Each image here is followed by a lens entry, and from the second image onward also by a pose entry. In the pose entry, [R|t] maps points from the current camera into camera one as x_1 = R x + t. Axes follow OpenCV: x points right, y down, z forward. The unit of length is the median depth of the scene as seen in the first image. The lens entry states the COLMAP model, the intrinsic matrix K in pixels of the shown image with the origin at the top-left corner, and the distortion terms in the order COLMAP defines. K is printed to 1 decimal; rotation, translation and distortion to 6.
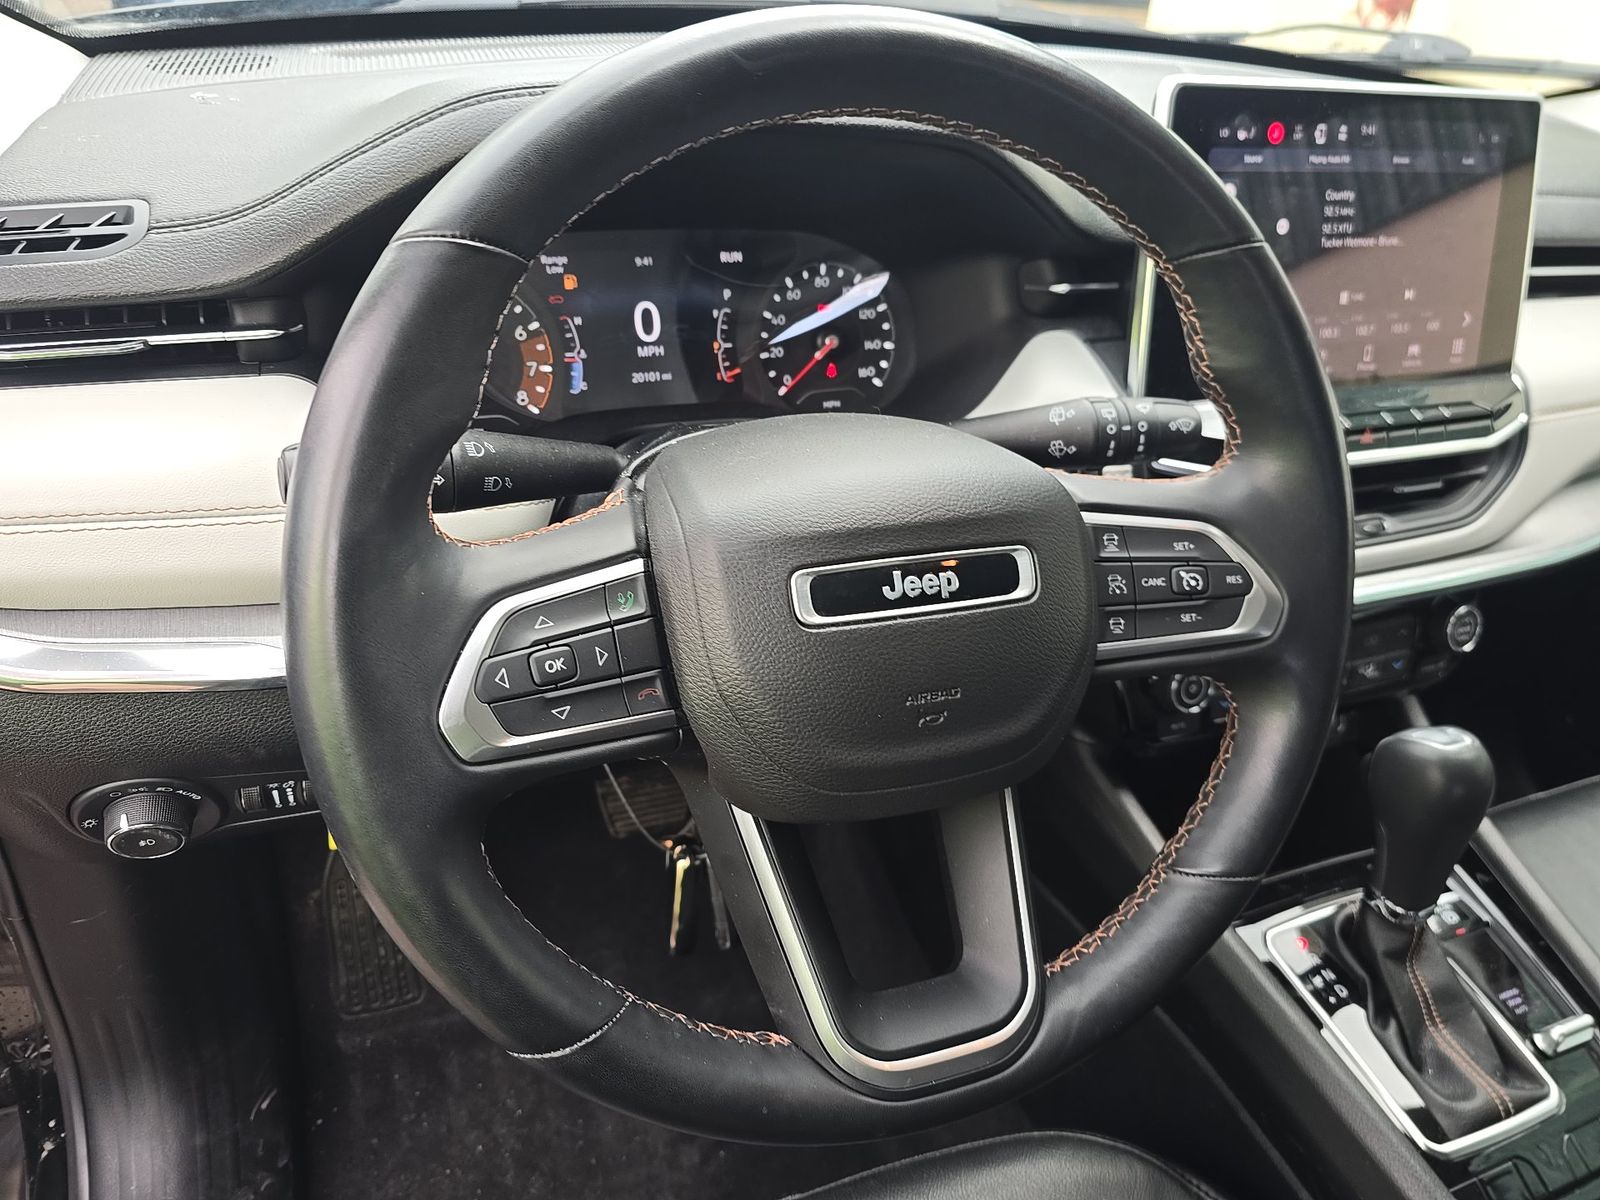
lens RADIAL K [[1115.5, 0, 786.6], [0, 1115.5, 615.9], [0, 0, 1]] dist [0.040424, -0.027587]
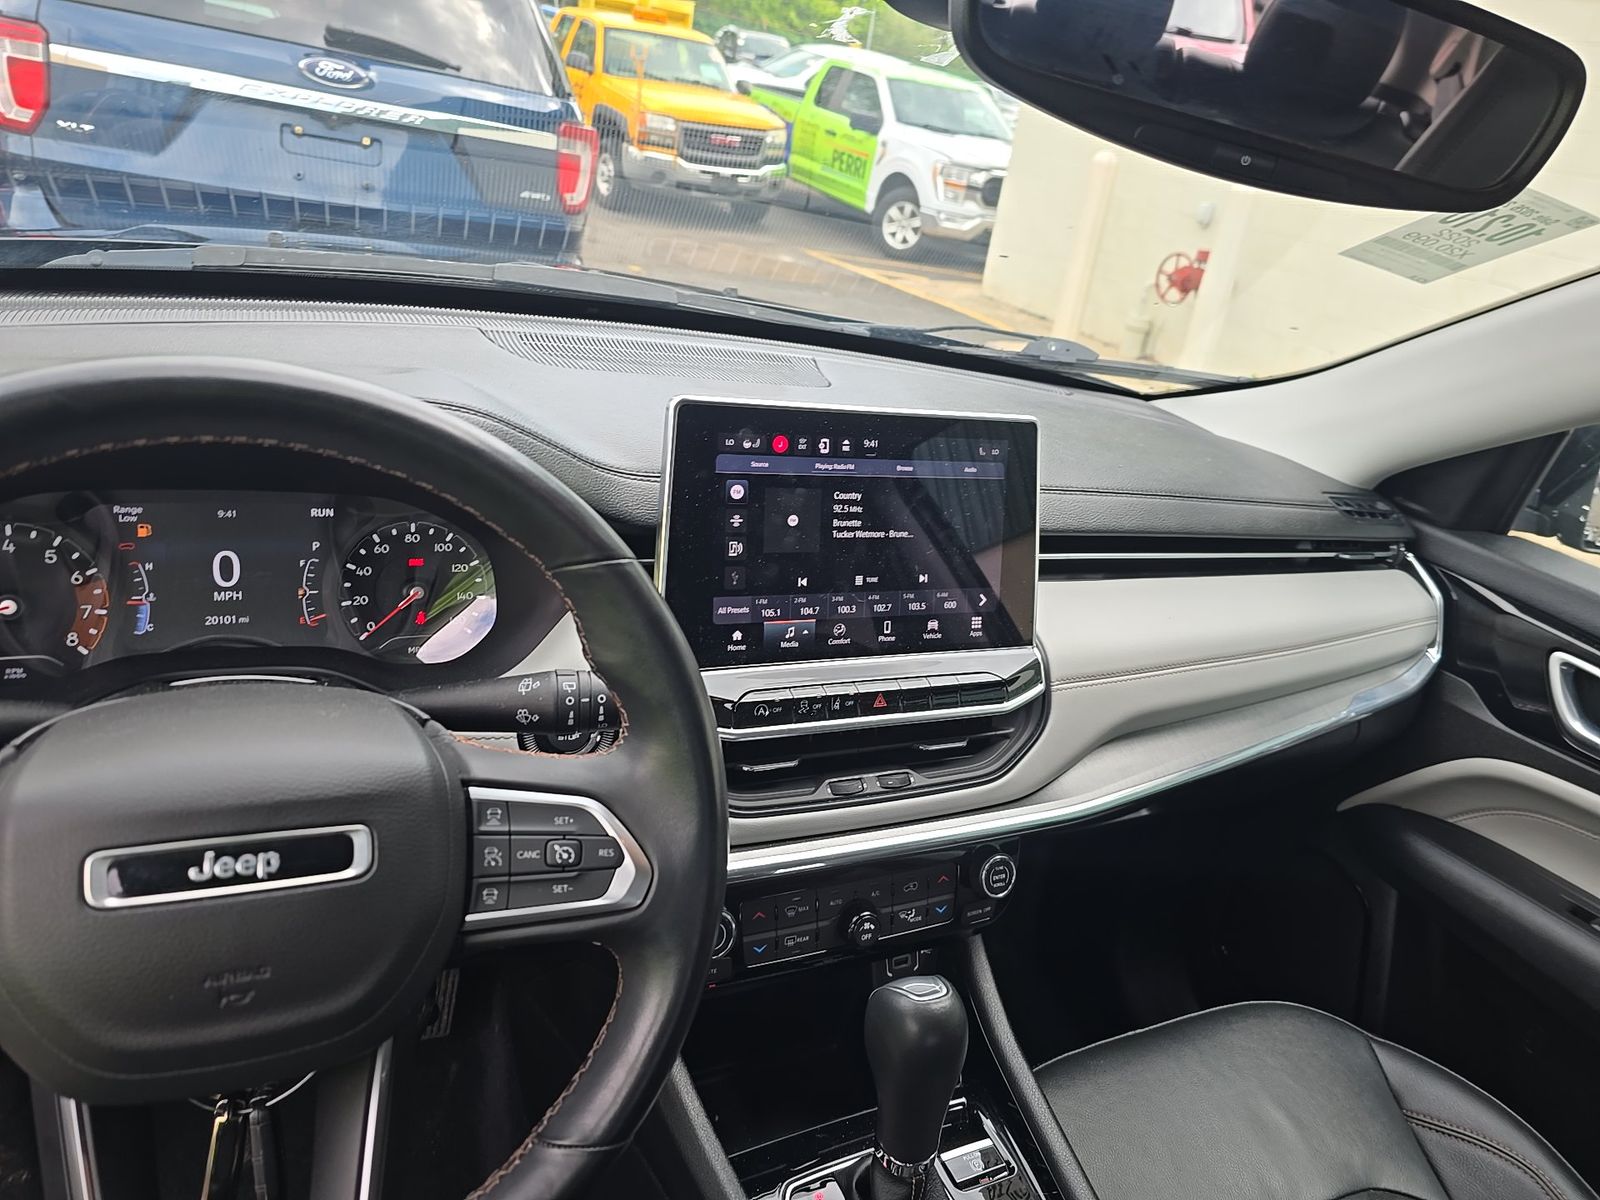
lens RADIAL K [[1115.5, 0, 797.3], [0, 1115.5, 585.9], [0, 0, 1]] dist [0.040424, -0.027587]
pose [[0.991821, 0.042469, 0.120365, 0.296279], [-0.017671, 0.979630, -0.200033, -0.048666], [-0.126408, 0.196270, 0.972368, -0.093703]]
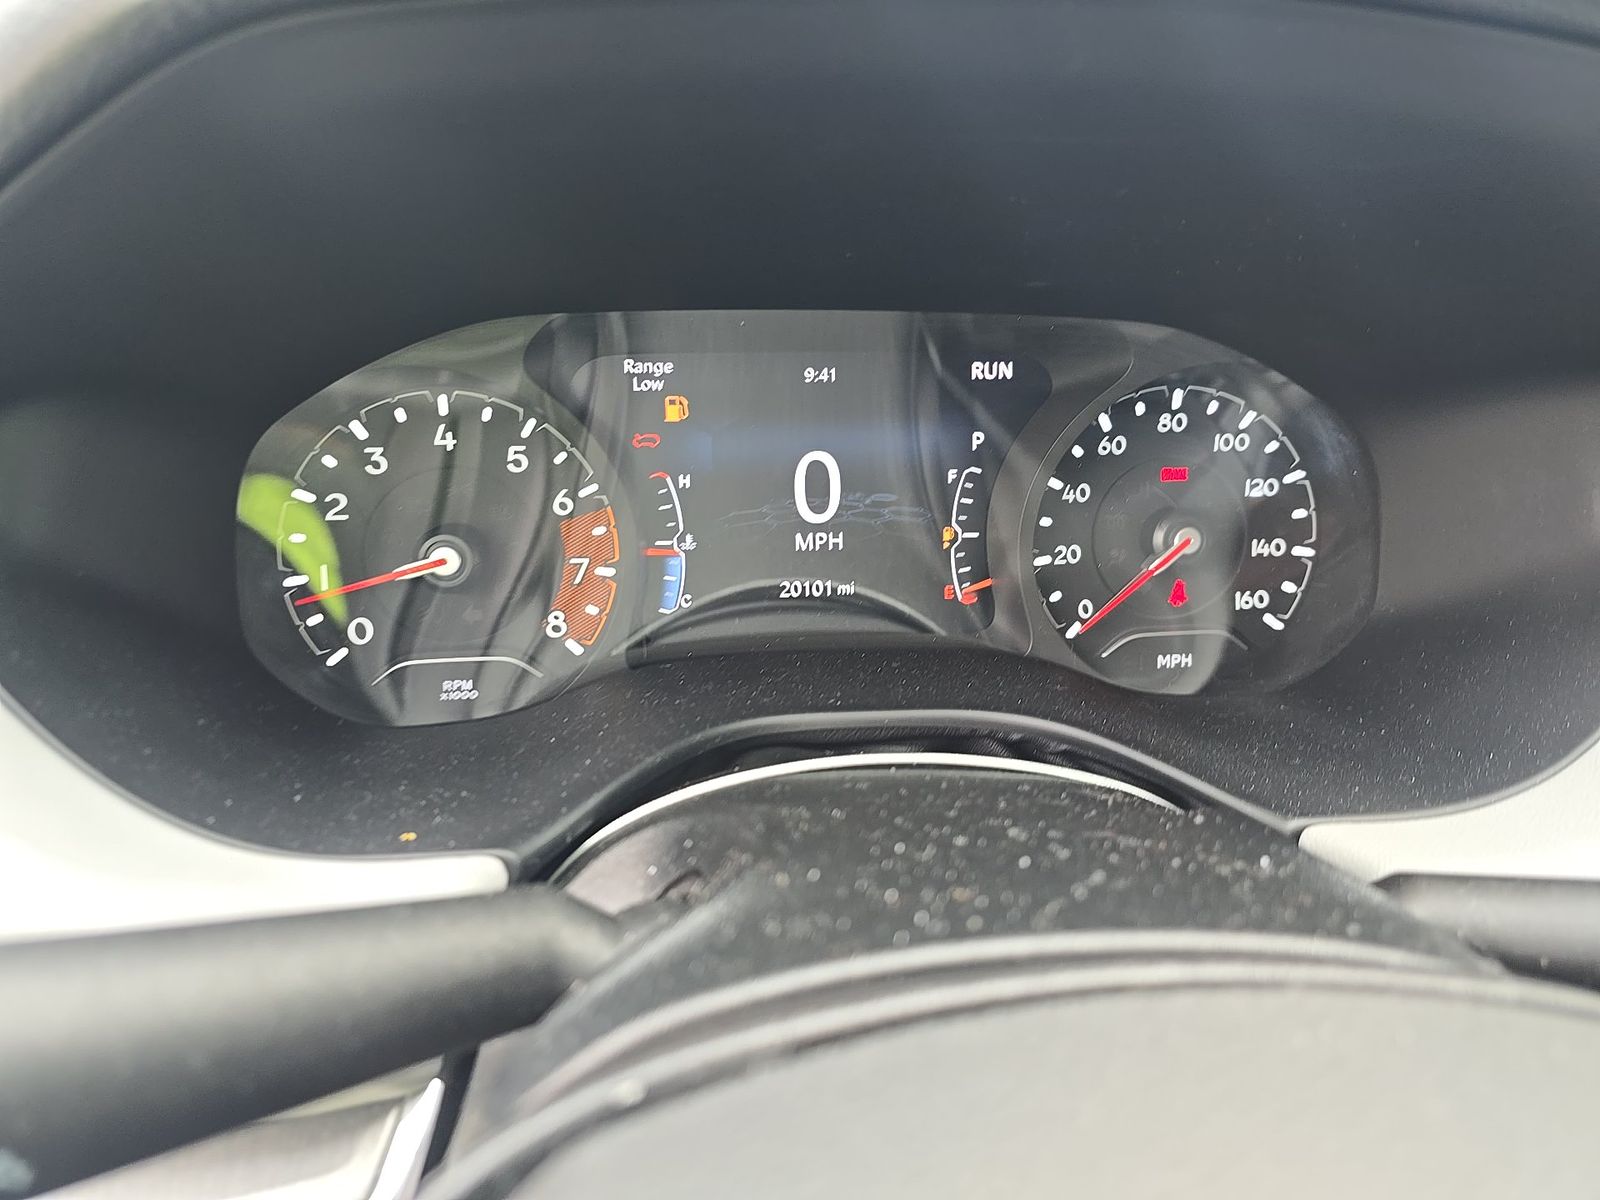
lens RADIAL K [[1115.5, 0, 795.1], [0, 1115.5, 606.9], [0, 0, 1]] dist [0.040424, -0.027587]
pose [[0.969201, 0.076245, -0.234170, -0.008973], [-0.099679, 0.990949, -0.089909, -0.168969], [0.225195, 0.110482, 0.968029, 0.530040]]
